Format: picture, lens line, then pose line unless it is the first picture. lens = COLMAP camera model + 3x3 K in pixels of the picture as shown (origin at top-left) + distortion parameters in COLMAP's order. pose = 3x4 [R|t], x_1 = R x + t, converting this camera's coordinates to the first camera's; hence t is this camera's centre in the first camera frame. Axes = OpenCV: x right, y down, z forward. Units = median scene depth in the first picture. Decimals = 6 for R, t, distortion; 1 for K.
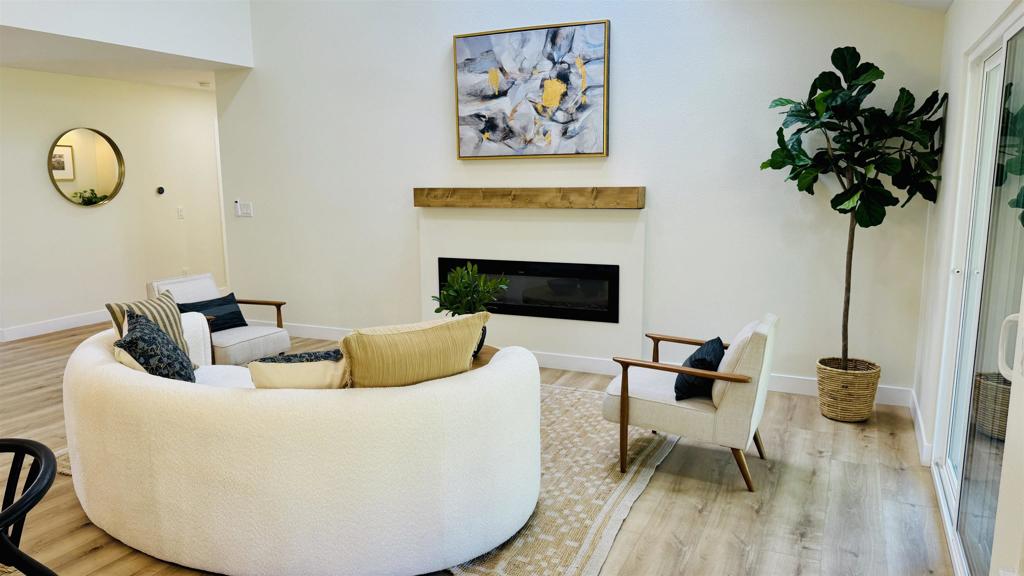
lens RADIAL K [[714.7, 0, 506.0], [0, 714.7, 292.4], [0, 0, 1]] dist [0.147466, -0.210144]
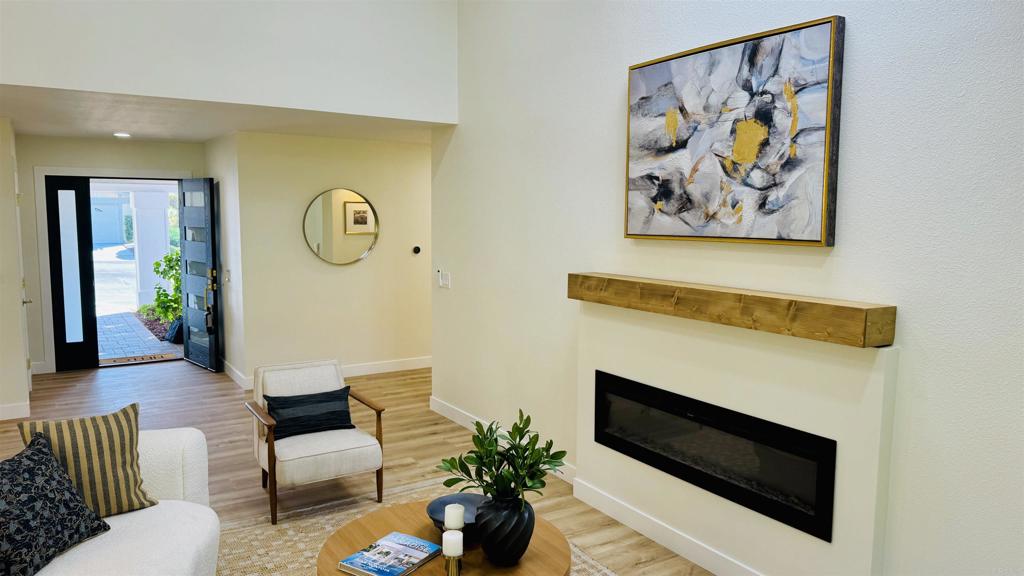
lens RADIAL K [[715.6, 0, 512.0], [0, 715.6, 288.0], [0, 0, 1]] dist [0.123681, -0.216763]
pose [[0.850019, 0.073183, -0.521643, 0.224042], [-0.105758, 0.993847, -0.032903, -0.107893], [0.516026, 0.083136, 0.852529, 0.370359]]
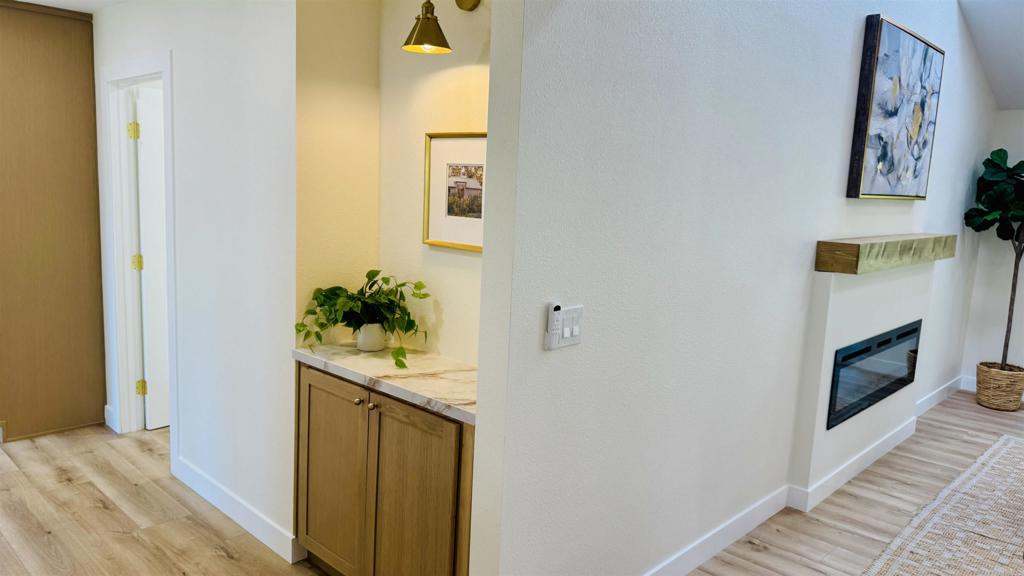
lens RADIAL K [[725.1, 0, 482.8], [0, 725.1, 290.1], [0, 0, 1]] dist [-0.004347, -0.003054]
pose [[0.335920, -0.115250, 0.934813, -0.867999], [0.109876, 0.990504, 0.082633, -0.207307], [-0.935460, 0.074956, 0.345393, 1.174795]]
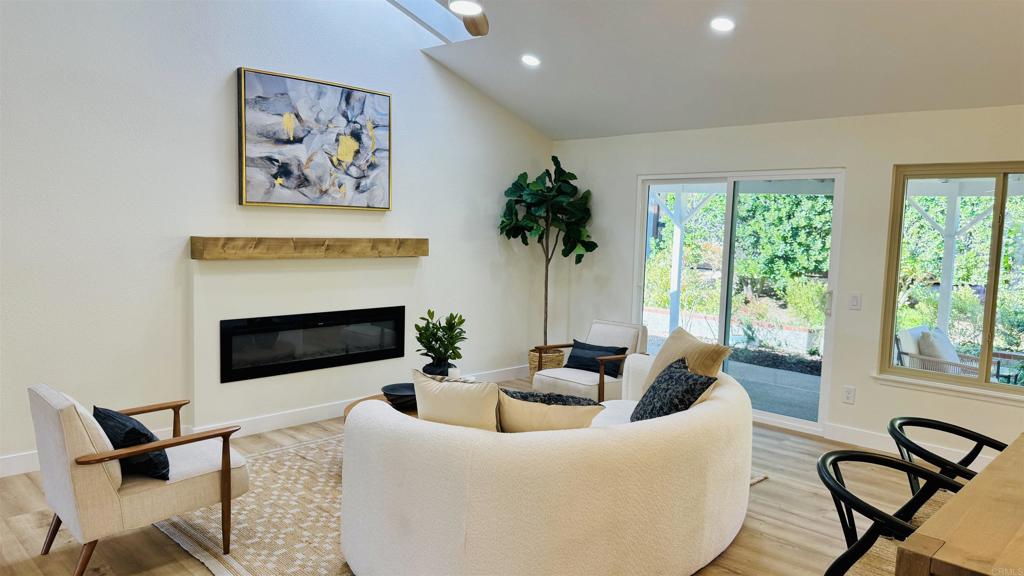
lens RADIAL K [[715.6, 0, 512.0], [0, 715.6, 288.0], [0, 0, 1]] dist [0.123681, -0.216763]
pose [[0.319627, -0.064942, 0.945315, -0.849433], [0.125132, 0.991804, 0.025827, -0.072403], [-0.939244, 0.110035, 0.325134, 0.453131]]
